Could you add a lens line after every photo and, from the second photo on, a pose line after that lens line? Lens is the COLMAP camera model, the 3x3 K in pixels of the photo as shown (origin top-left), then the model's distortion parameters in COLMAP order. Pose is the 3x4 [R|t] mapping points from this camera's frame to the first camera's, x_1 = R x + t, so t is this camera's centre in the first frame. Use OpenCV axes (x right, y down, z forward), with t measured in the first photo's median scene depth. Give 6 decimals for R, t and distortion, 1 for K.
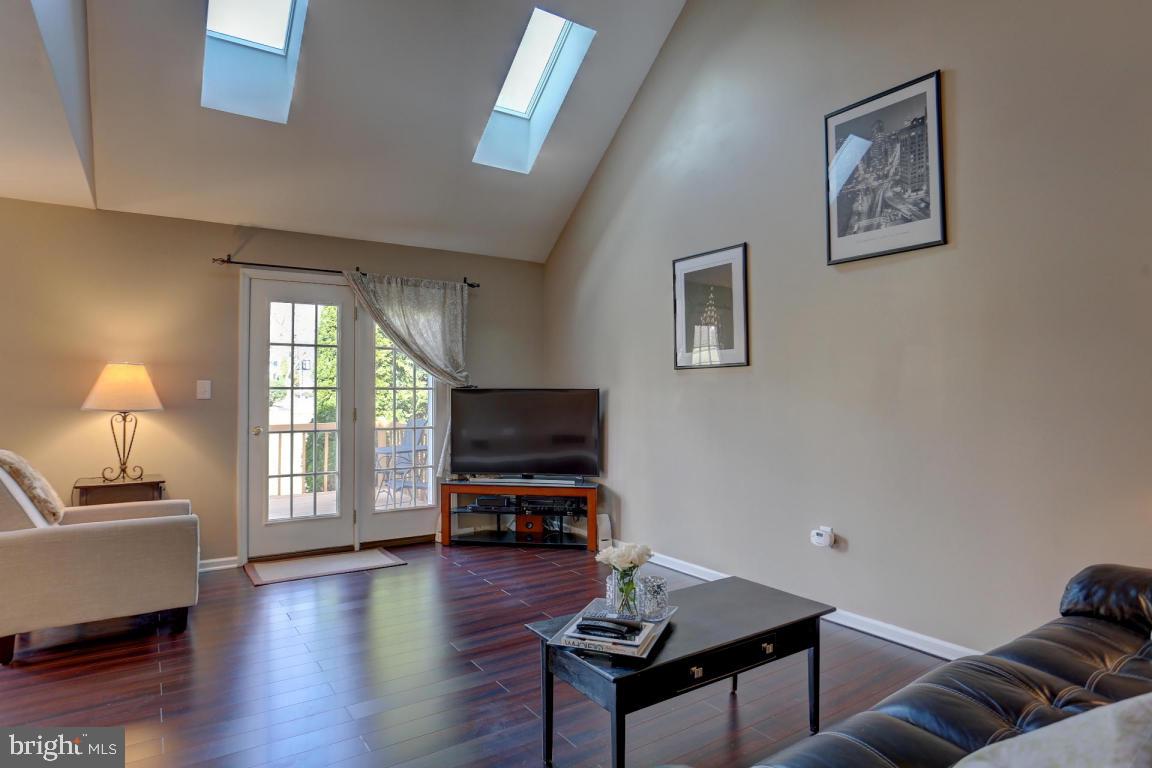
lens RADIAL K [[664.4, 0, 576.0], [0, 664.4, 384.0], [0, 0, 1]] dist [-0.015604, 0.000265]
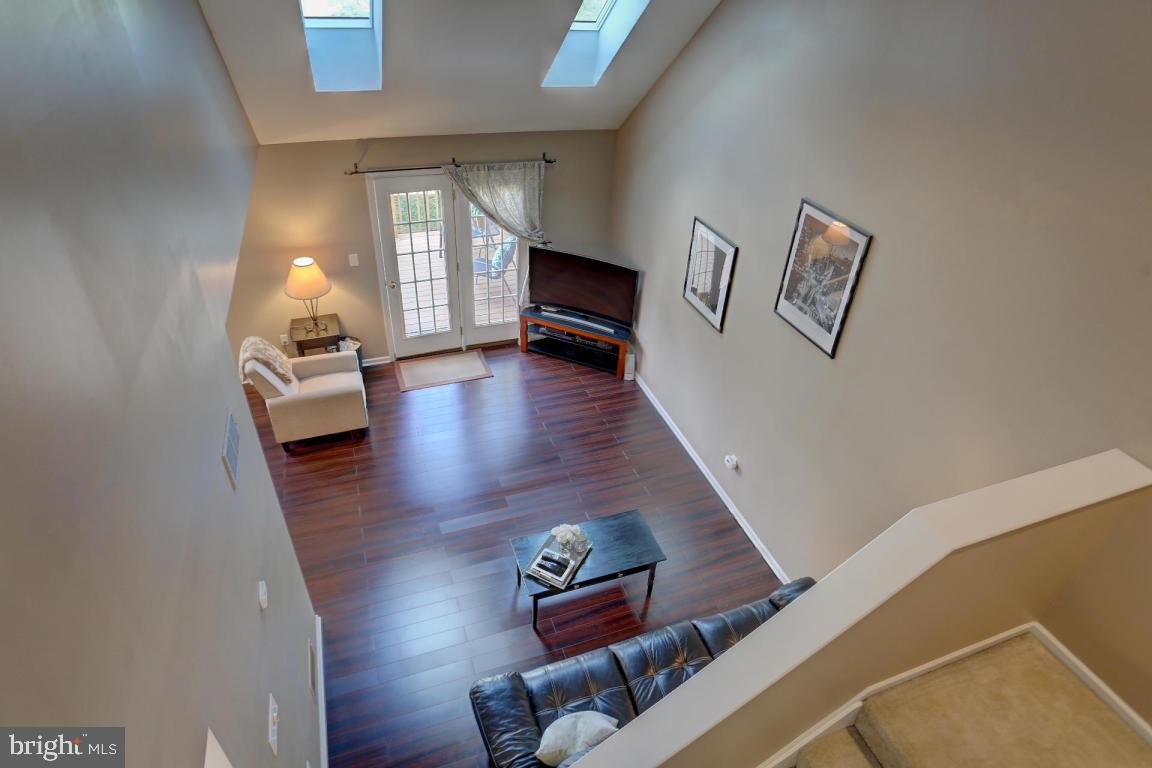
lens RADIAL K [[630.2, 0, 576.0], [0, 630.2, 384.0], [0, 0, 1]] dist [-0.001261, 0.000442]
pose [[0.969623, 0.182939, -0.162372, 0.175868], [-0.053424, 0.806174, 0.589261, -0.595740], [0.238699, -0.562687, 0.791458, -0.121501]]
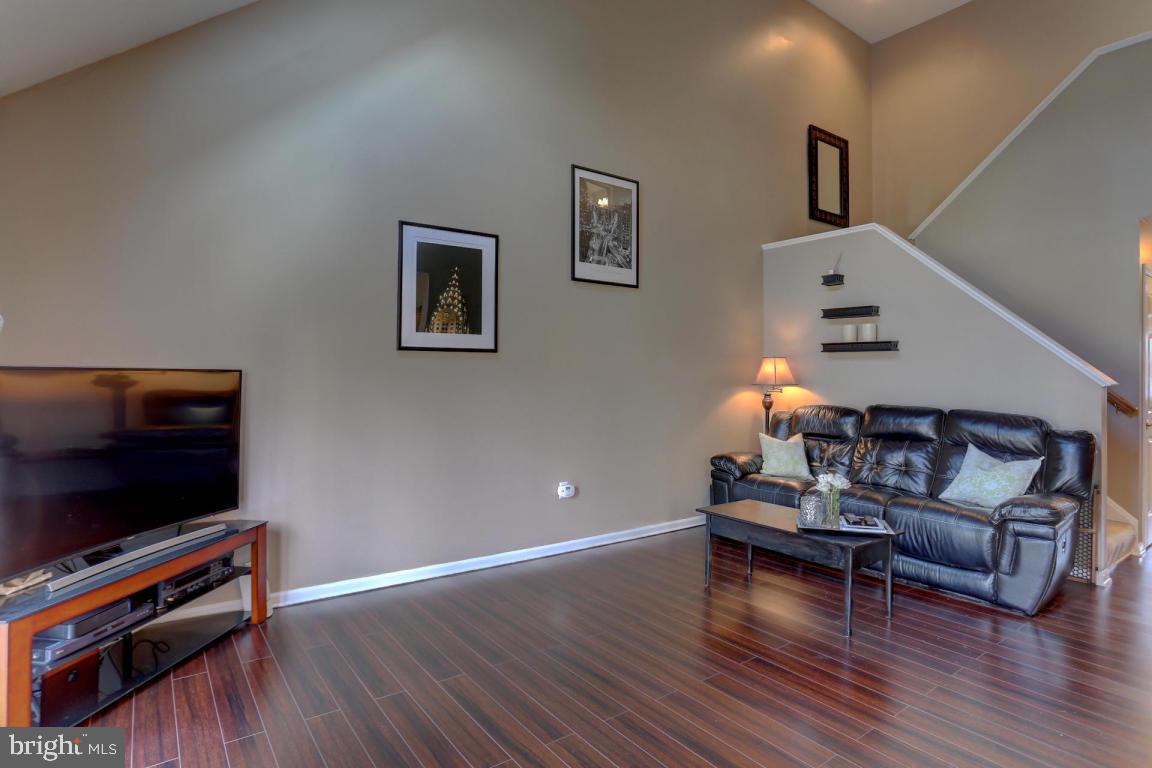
lens RADIAL K [[605.7, 0, 576.0], [0, 605.7, 384.0], [0, 0, 1]] dist [-0.091739, 0.039430]
pose [[-0.047103, -0.014679, 0.998782, -0.617509], [-0.017975, 0.999743, 0.013845, 0.006061], [-0.998728, -0.017301, -0.047355, 0.801400]]
